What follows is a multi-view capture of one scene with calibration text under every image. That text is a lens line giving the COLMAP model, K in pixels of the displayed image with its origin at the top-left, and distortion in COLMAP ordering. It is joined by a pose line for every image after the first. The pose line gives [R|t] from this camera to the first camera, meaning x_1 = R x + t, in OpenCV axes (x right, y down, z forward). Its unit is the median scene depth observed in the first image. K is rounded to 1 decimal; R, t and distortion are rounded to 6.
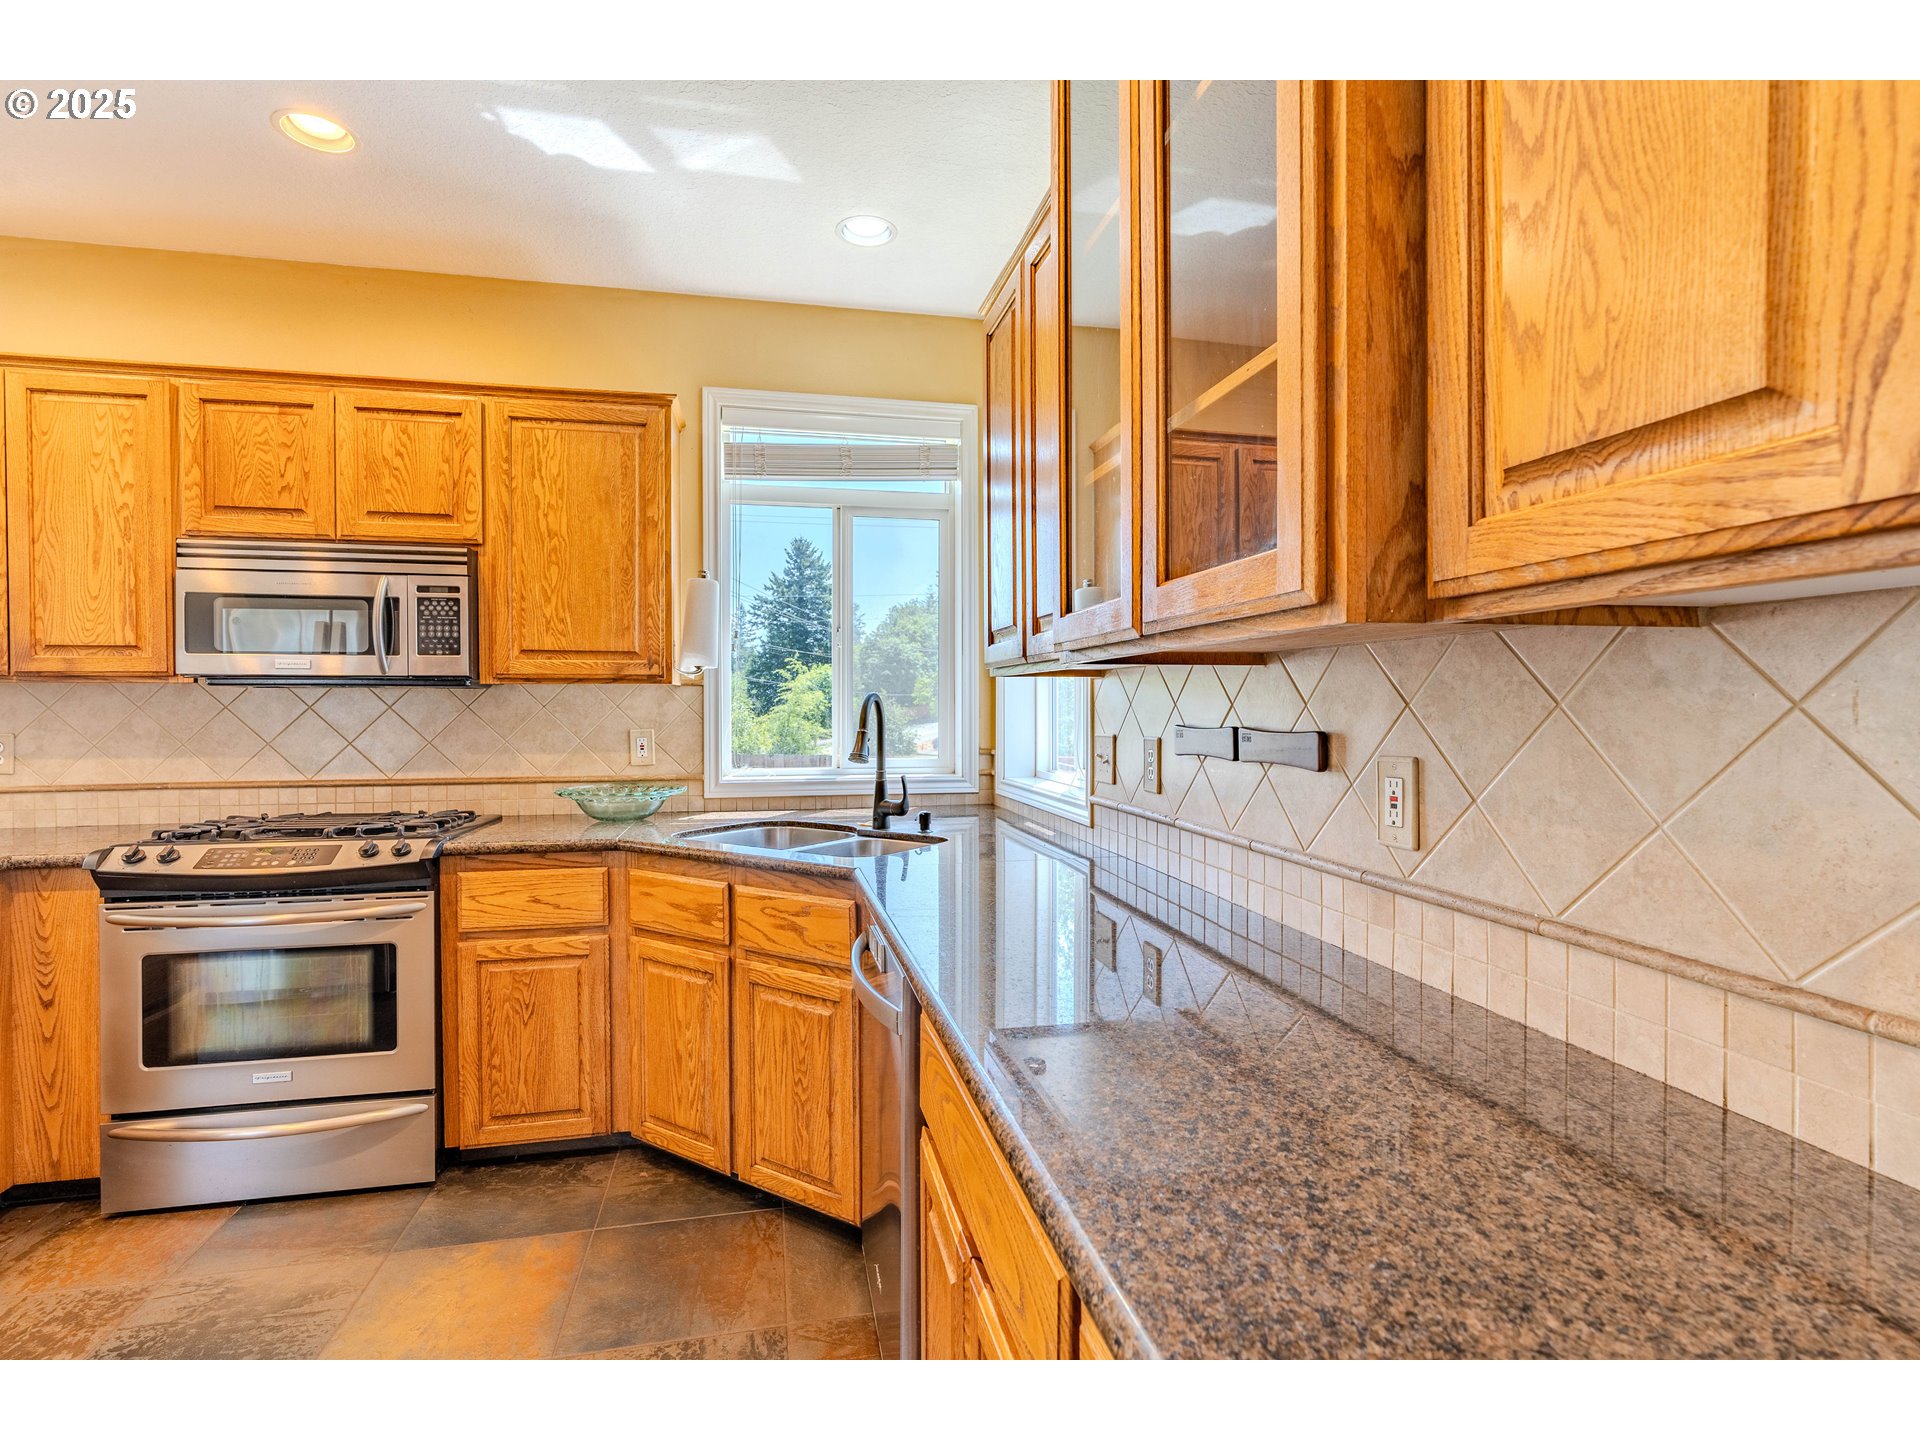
lens RADIAL K [[871.8, 0, 951.7], [0, 871.8, 720.1], [0, 0, 1]] dist [-0.001483, 0.000464]
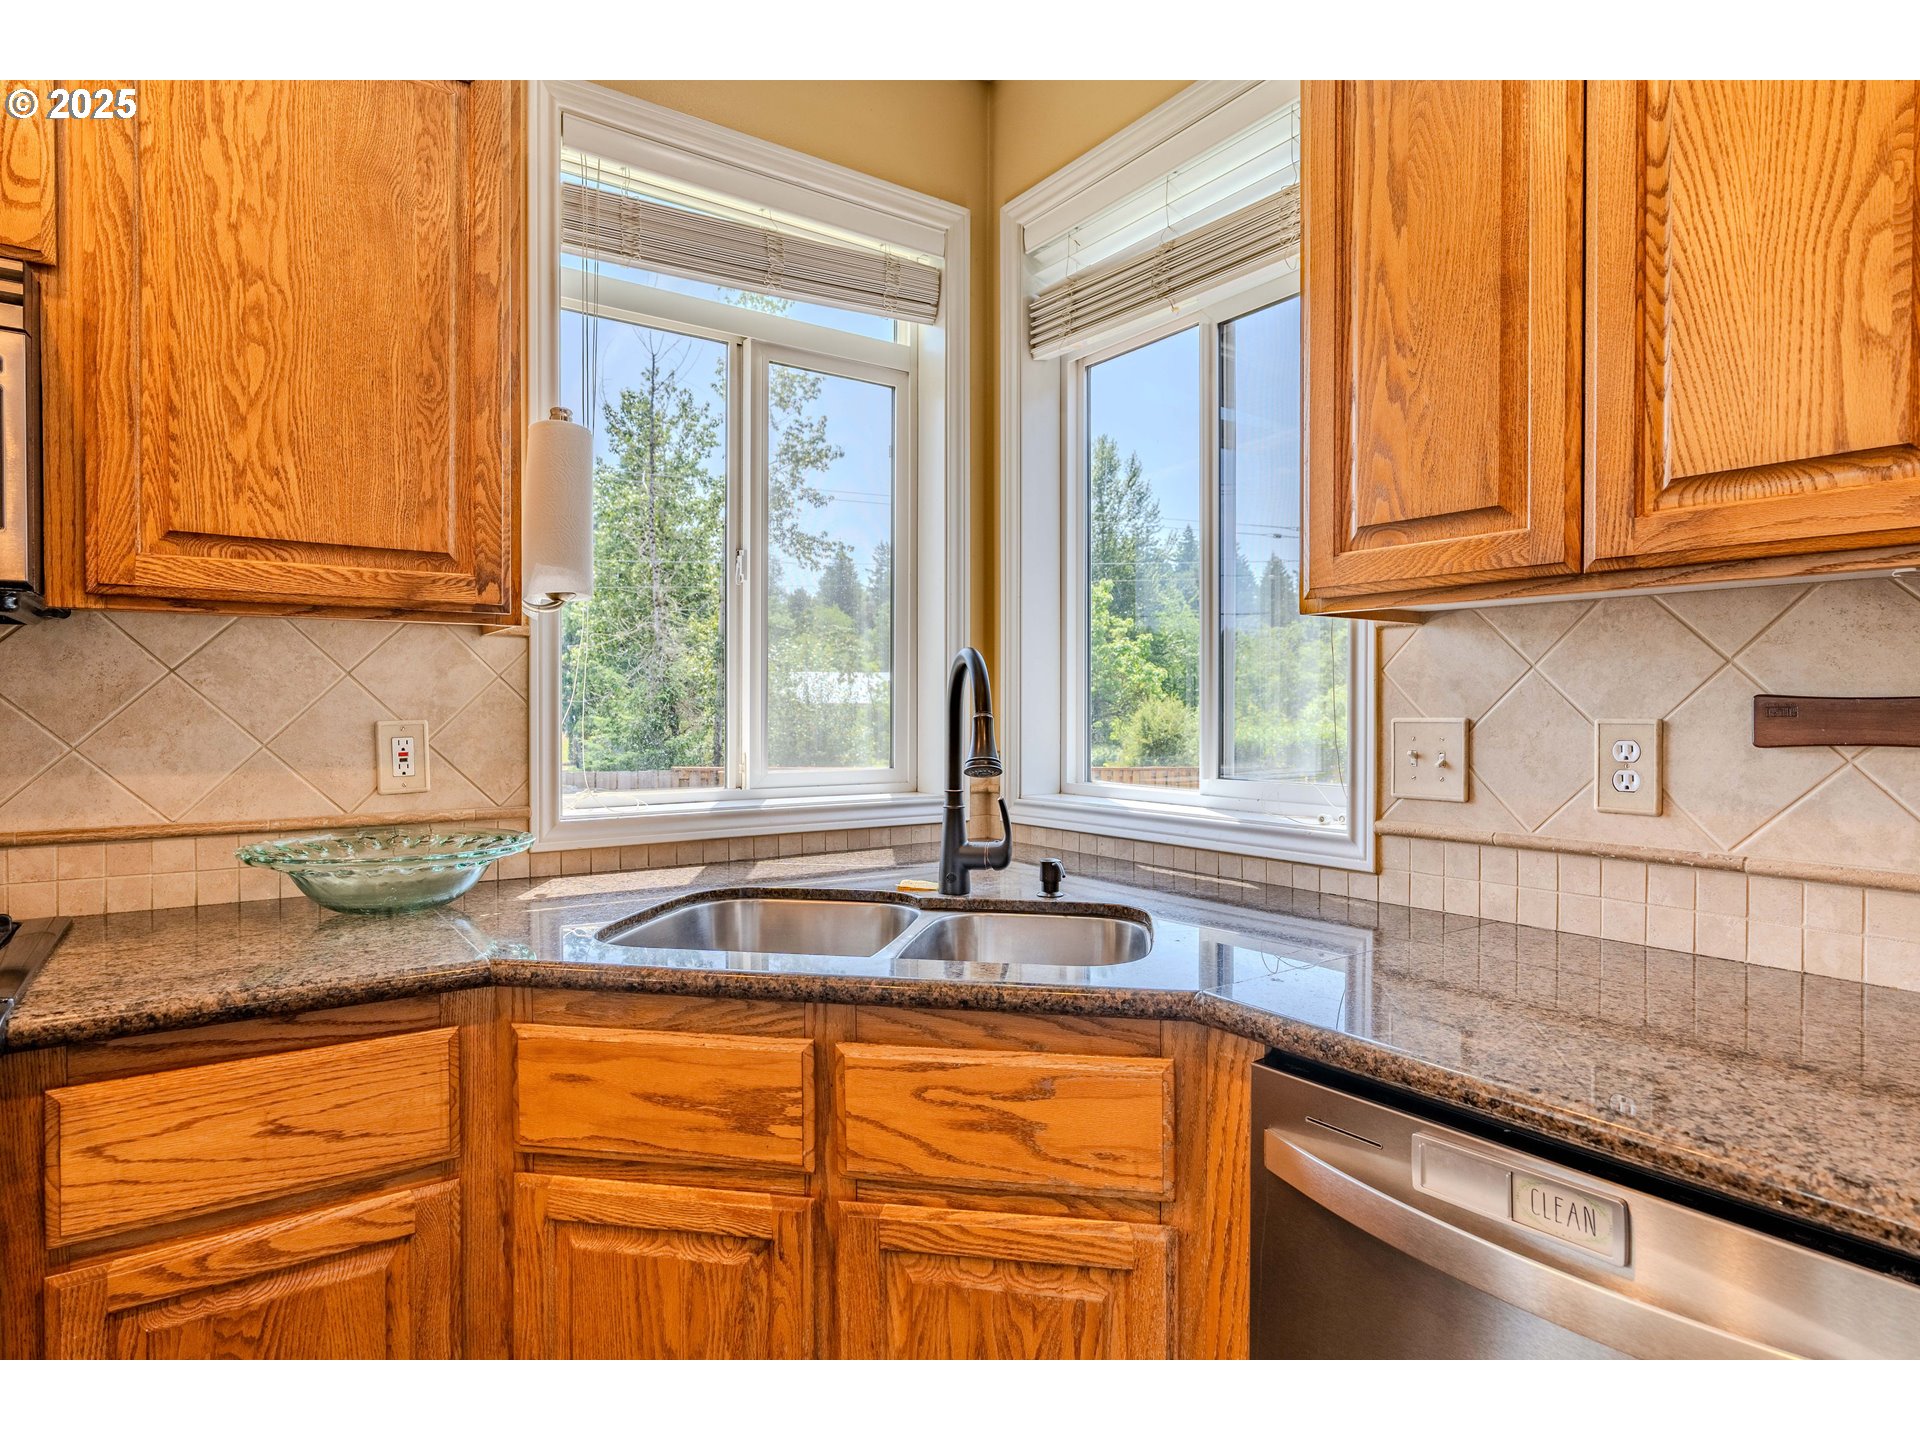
lens RADIAL K [[1040.4, 0, 963.3], [0, 1040.4, 720.1], [0, 0, 1]] dist [0.002199, 0.000947]
pose [[0.924468, -0.001906, 0.381256, -0.359273], [0.003394, 0.999989, -0.003230, 0.016598], [-0.381246, 0.004280, 0.924464, 0.415194]]
